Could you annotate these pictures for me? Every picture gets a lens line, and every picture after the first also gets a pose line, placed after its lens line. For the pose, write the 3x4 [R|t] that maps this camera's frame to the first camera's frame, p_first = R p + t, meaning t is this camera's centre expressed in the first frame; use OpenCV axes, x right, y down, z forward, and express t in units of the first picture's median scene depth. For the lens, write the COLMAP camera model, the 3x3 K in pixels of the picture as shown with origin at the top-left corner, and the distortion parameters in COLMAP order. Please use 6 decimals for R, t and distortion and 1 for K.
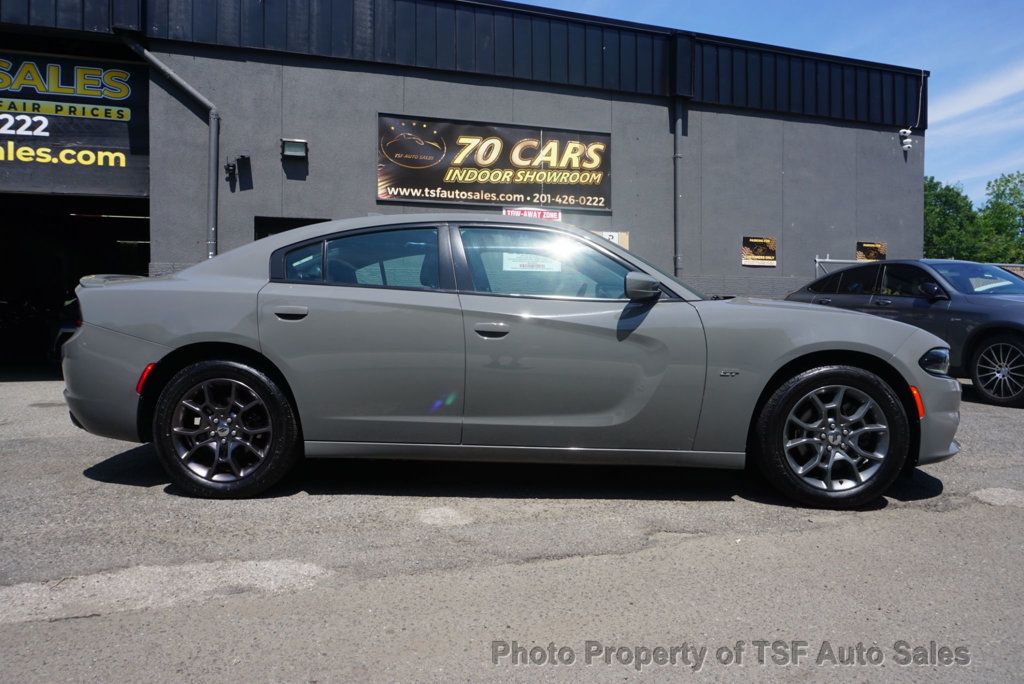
lens RADIAL K [[747.4, 0, 515.0], [0, 747.4, 341.4], [0, 0, 1]] dist [-0.033606, 0.027919]
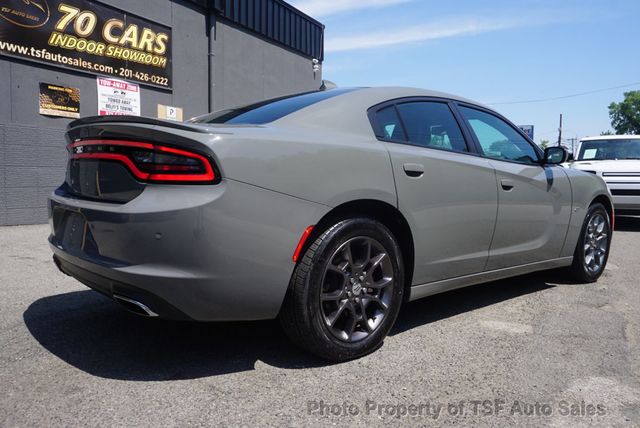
lens RADIAL K [[523.1, 0, 320.6], [0, 523.1, 211.2], [0, 0, 1]] dist [-0.002774, 0.007844]
pose [[0.726450, -0.040819, 0.686006, -0.331309], [0.014528, 0.998924, 0.044054, -0.005058], [-0.687066, -0.022037, 0.726261, 0.191934]]
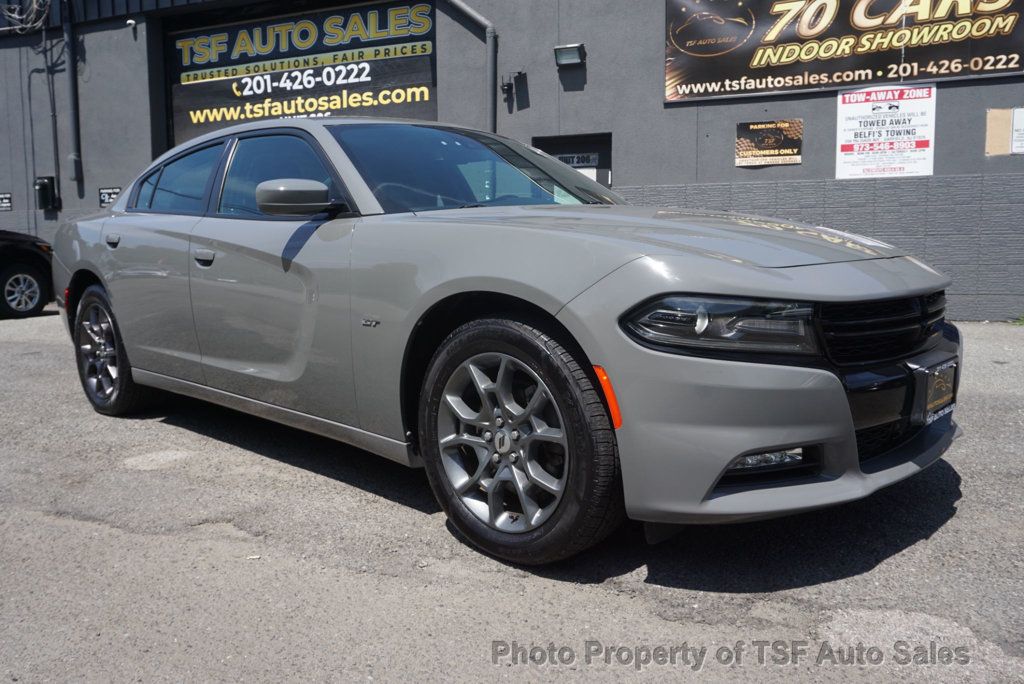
lens RADIAL K [[837.0, 0, 511.8], [0, 837.0, 341.7], [0, 0, 1]] dist [-0.002774, 0.007844]
pose [[0.739765, 0.068252, -0.669395, 0.317615], [-0.015055, 0.996272, 0.084942, -0.002409], [0.672697, -0.052760, 0.738034, 0.182257]]
